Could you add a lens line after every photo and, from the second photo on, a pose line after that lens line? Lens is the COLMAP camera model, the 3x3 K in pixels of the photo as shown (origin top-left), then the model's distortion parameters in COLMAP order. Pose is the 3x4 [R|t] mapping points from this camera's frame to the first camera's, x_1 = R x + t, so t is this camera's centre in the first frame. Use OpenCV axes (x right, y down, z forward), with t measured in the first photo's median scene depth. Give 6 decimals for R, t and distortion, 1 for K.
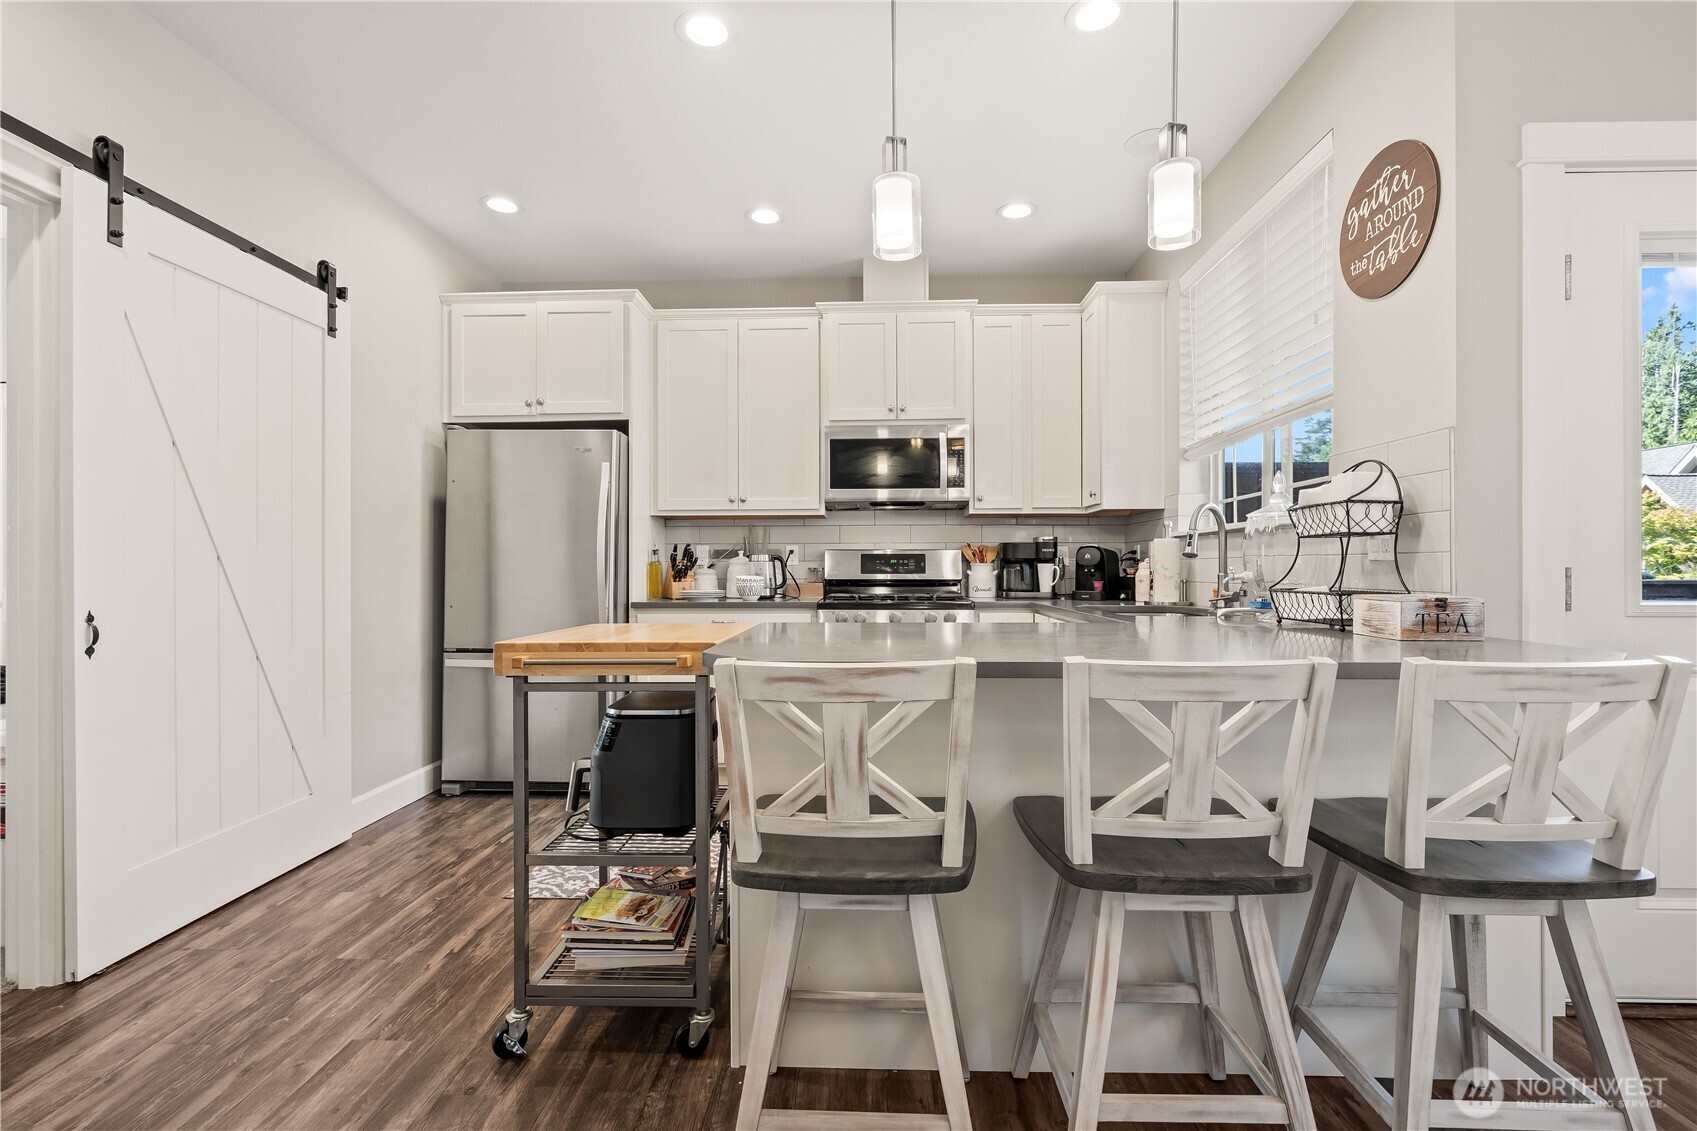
lens RADIAL K [[762.3, 0, 836.4], [0, 762.3, 568.9], [0, 0, 1]] dist [-0.001238, 0.000497]
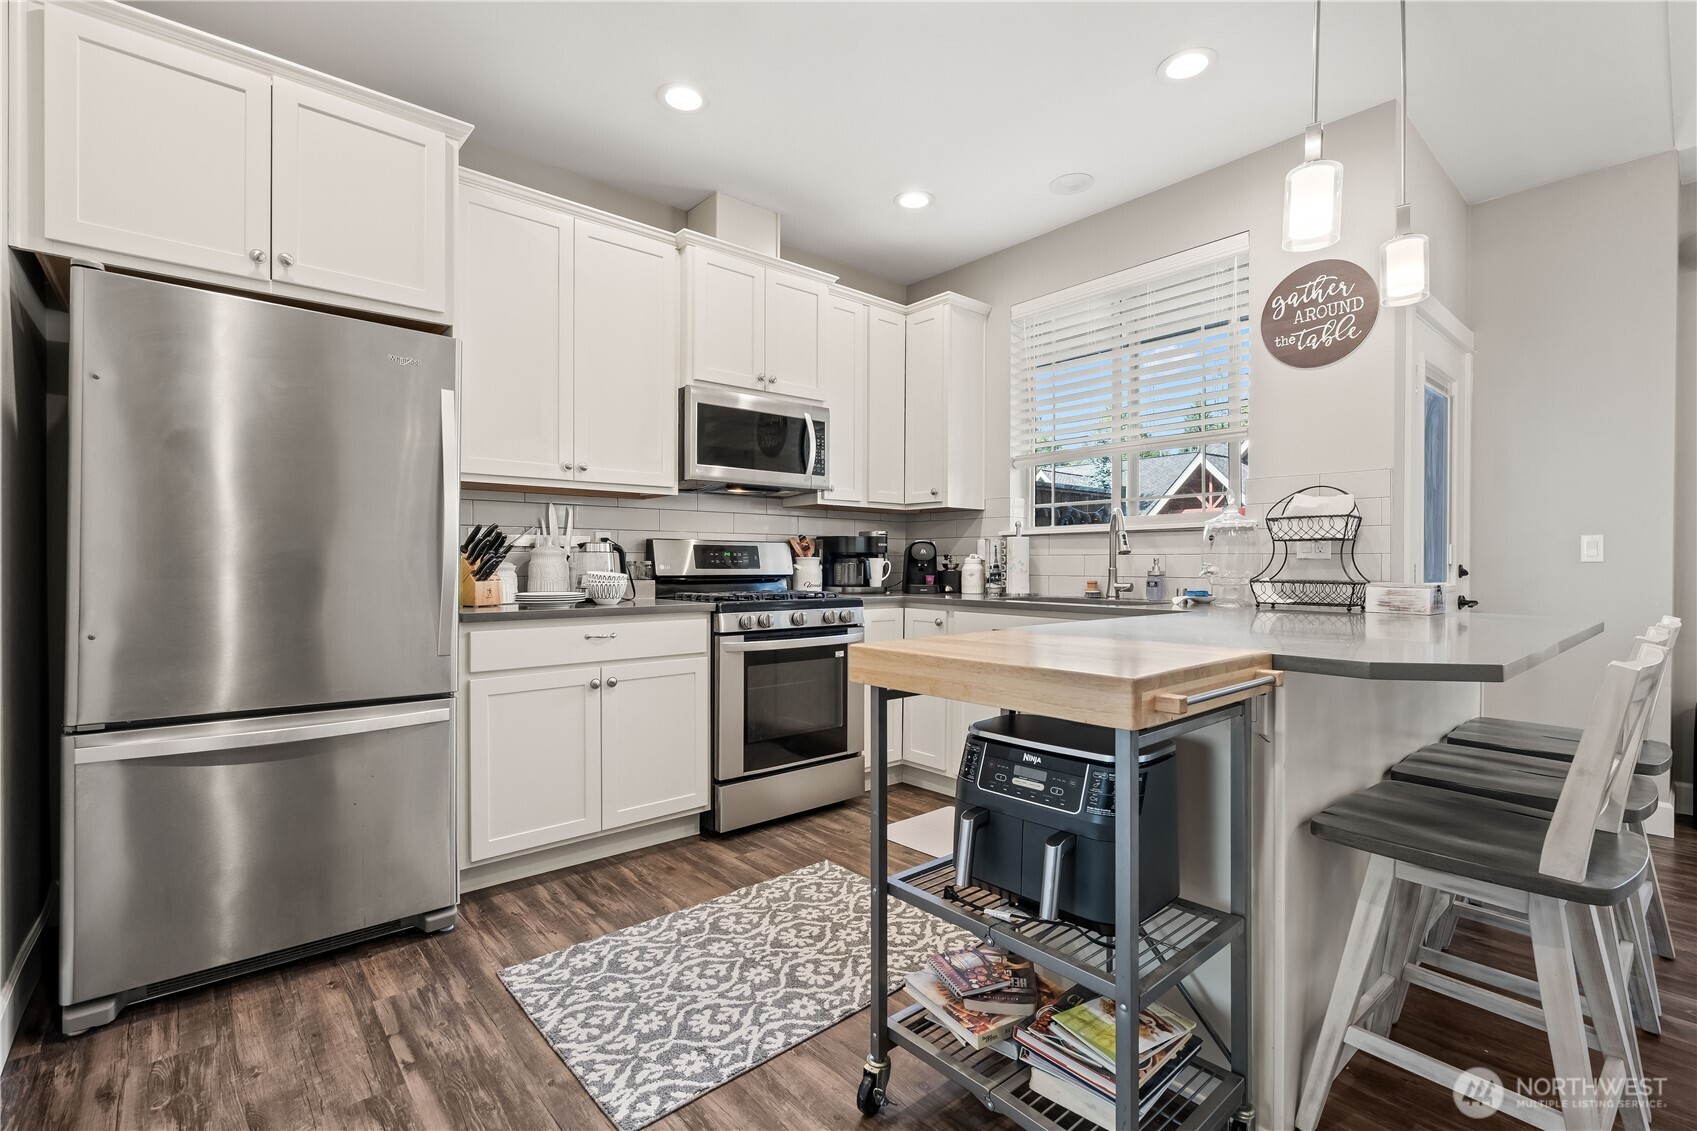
lens RADIAL K [[762.3, 0, 810.8], [0, 762.3, 570.9], [0, 0, 1]] dist [-0.001238, 0.000497]
pose [[0.731924, -0.003615, 0.681376, -0.501211], [-0.004014, 0.999946, 0.009617, 0.000682], [-0.681374, -0.009774, 0.731870, 0.340467]]
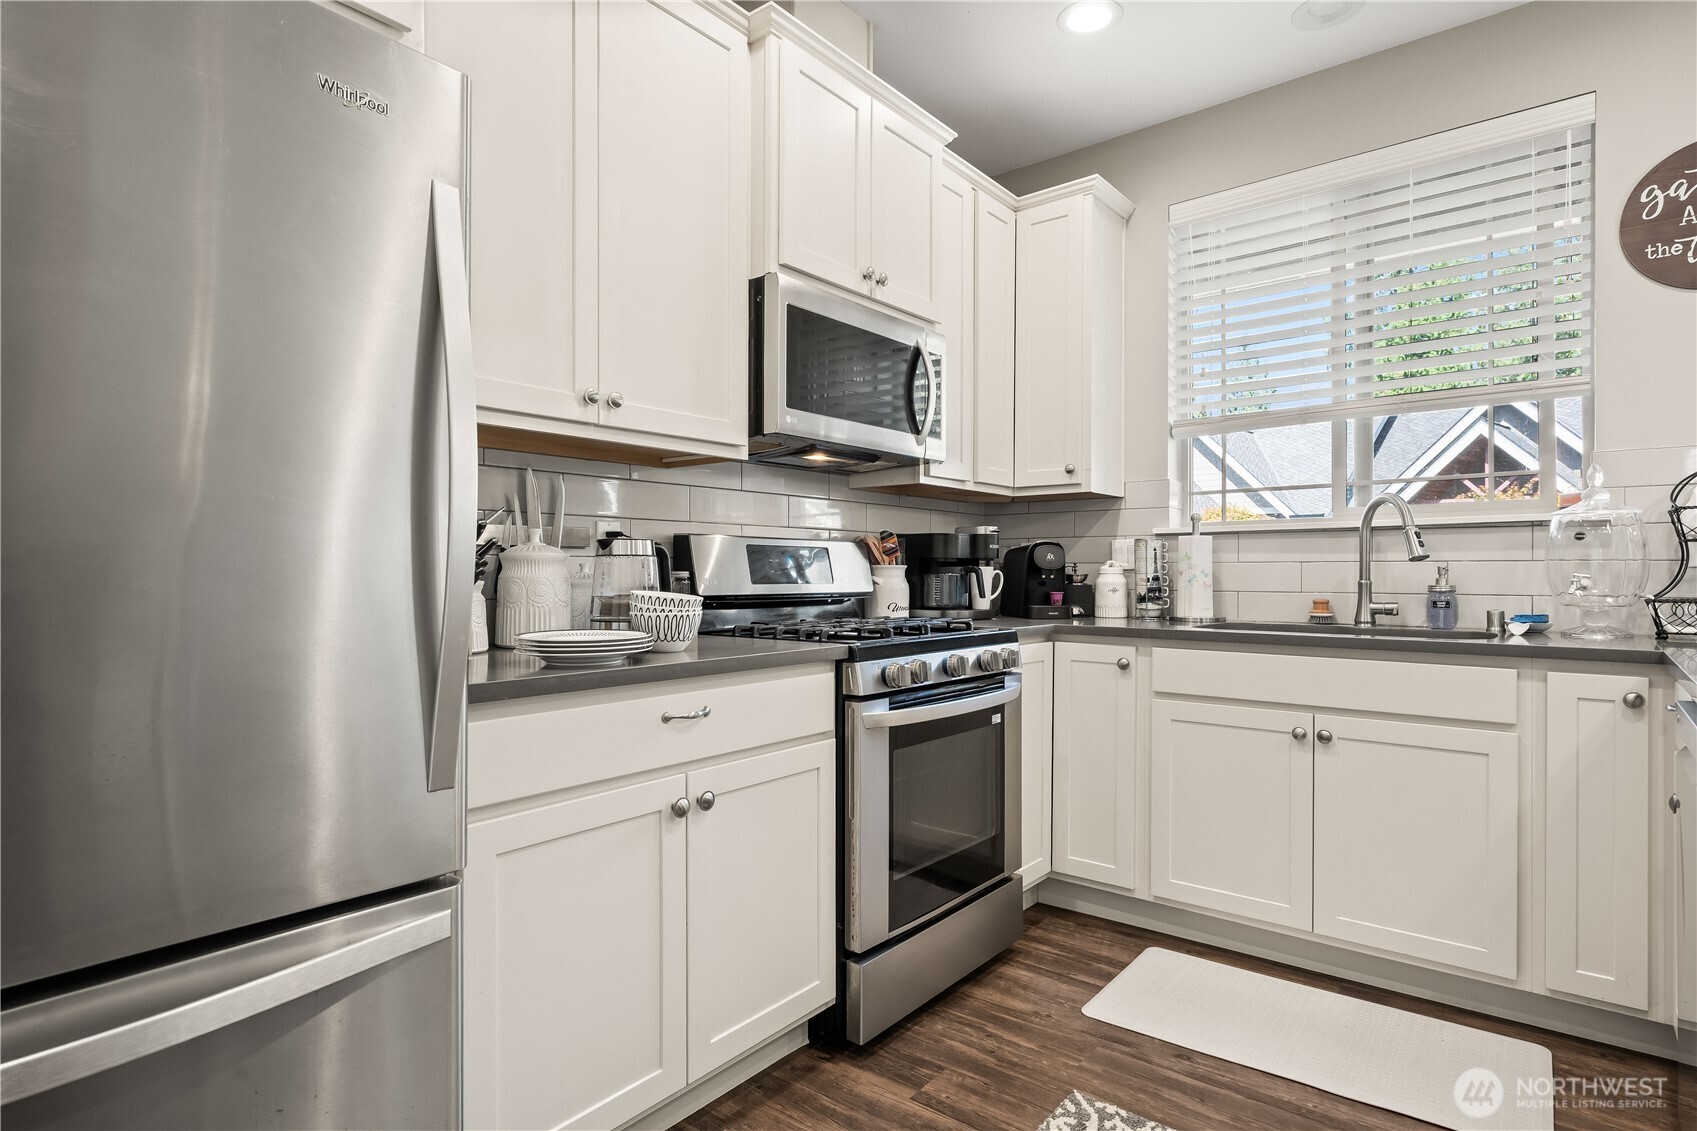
lens RADIAL K [[858.9, 0, 788.9], [0, 858.9, 578.4], [0, 0, 1]] dist [0.003847, 0.000829]
pose [[0.604389, -0.003368, 0.796682, -0.464105], [-0.002595, 0.999977, 0.006197, -0.000625], [-0.796685, -0.005813, 0.604367, 0.712225]]
